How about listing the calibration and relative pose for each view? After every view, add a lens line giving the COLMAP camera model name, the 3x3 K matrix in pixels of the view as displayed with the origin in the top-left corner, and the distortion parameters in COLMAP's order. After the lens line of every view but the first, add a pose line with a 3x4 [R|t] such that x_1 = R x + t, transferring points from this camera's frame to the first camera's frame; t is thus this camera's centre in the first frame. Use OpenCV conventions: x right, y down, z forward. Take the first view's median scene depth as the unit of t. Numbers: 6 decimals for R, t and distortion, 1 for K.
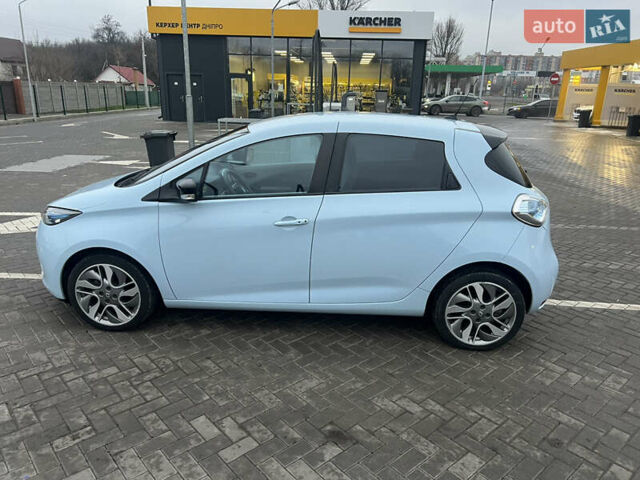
lens RADIAL K [[487.9, 0, 315.8], [0, 487.9, 239.1], [0, 0, 1]] dist [0.037949, -0.033477]
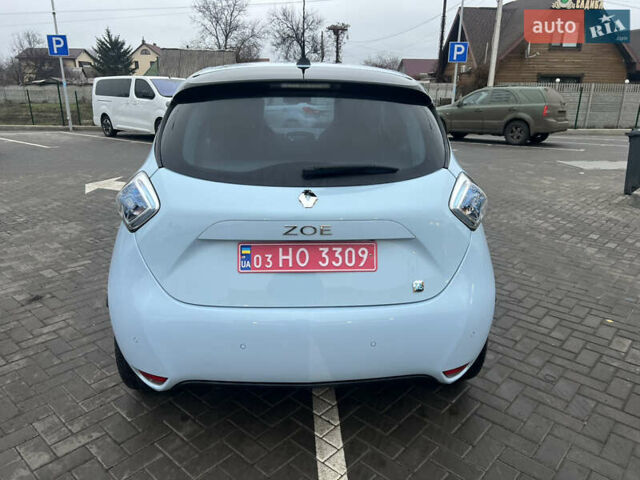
lens RADIAL K [[487.9, 0, 310.4], [0, 487.9, 235.1], [0, 0, 1]] dist [0.037949, -0.033477]
pose [[0.102581, 0.268039, -0.957931, 1.058108], [-0.302875, 0.925702, 0.226587, -0.221715], [0.947493, 0.266890, 0.176142, 1.119806]]
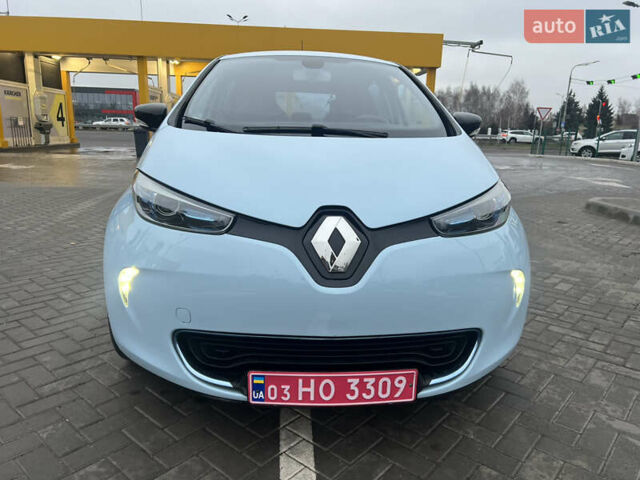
lens RADIAL K [[487.9, 0, 319.8], [0, 487.9, 240.2], [0, 0, 1]] dist [0.037949, -0.033477]
pose [[-0.140457, -0.242153, 0.960018, -1.096462], [0.272900, 0.922601, 0.272642, -0.215732], [-0.951734, 0.300283, -0.063502, 1.337363]]
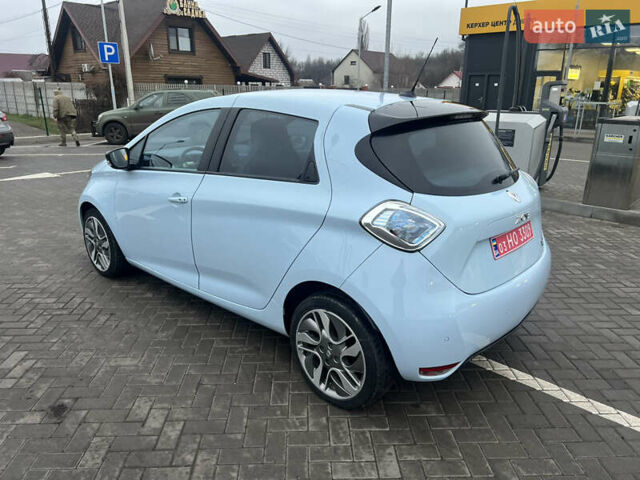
lens RADIAL K [[487.9, 0, 322.6], [0, 487.9, 239.9], [0, 0, 1]] dist [0.037949, -0.033477]
pose [[0.778398, 0.170175, -0.604265, 0.770464], [-0.176841, 0.983017, 0.049038, -0.053419], [0.602348, 0.068688, 0.795273, 0.408871]]
